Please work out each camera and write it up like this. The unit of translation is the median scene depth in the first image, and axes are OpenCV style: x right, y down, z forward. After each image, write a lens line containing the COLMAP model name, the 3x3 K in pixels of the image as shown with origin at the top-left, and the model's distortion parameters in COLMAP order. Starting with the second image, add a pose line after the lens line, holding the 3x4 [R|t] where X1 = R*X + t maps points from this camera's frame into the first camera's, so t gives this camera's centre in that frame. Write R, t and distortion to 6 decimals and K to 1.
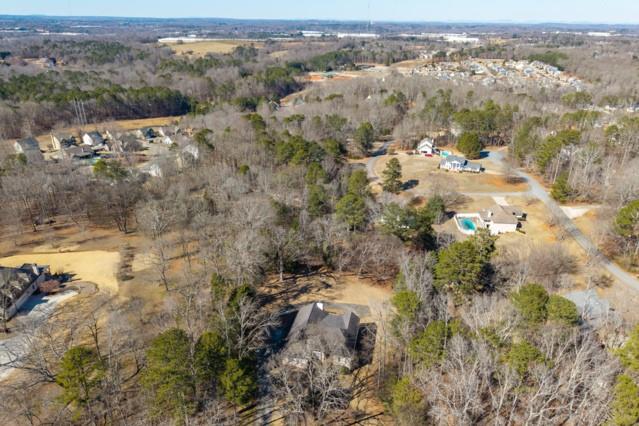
lens RADIAL K [[464.3, 0, 319.6], [0, 464.3, 227.3], [0, 0, 1]] dist [0.116685, -0.252324]
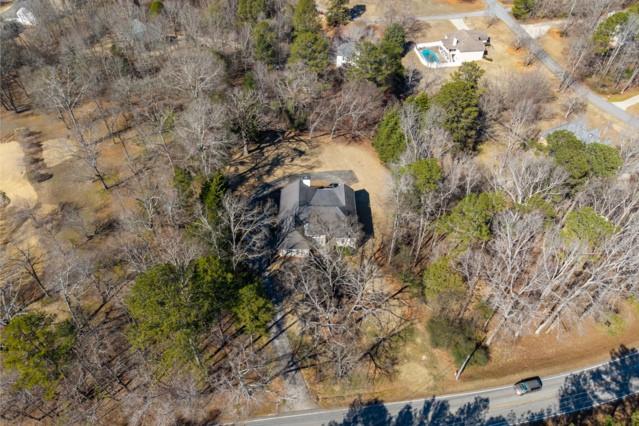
lens RADIAL K [[419.8, 0, 320.0], [0, 419.8, 221.4], [0, 0, 1]] dist [0.076569, -0.086376]
pose [[0.968527, -0.168867, 0.182862, -0.108856], [0.091424, 0.924656, 0.369667, -0.040148], [-0.231509, -0.341314, 0.910993, 0.230564]]
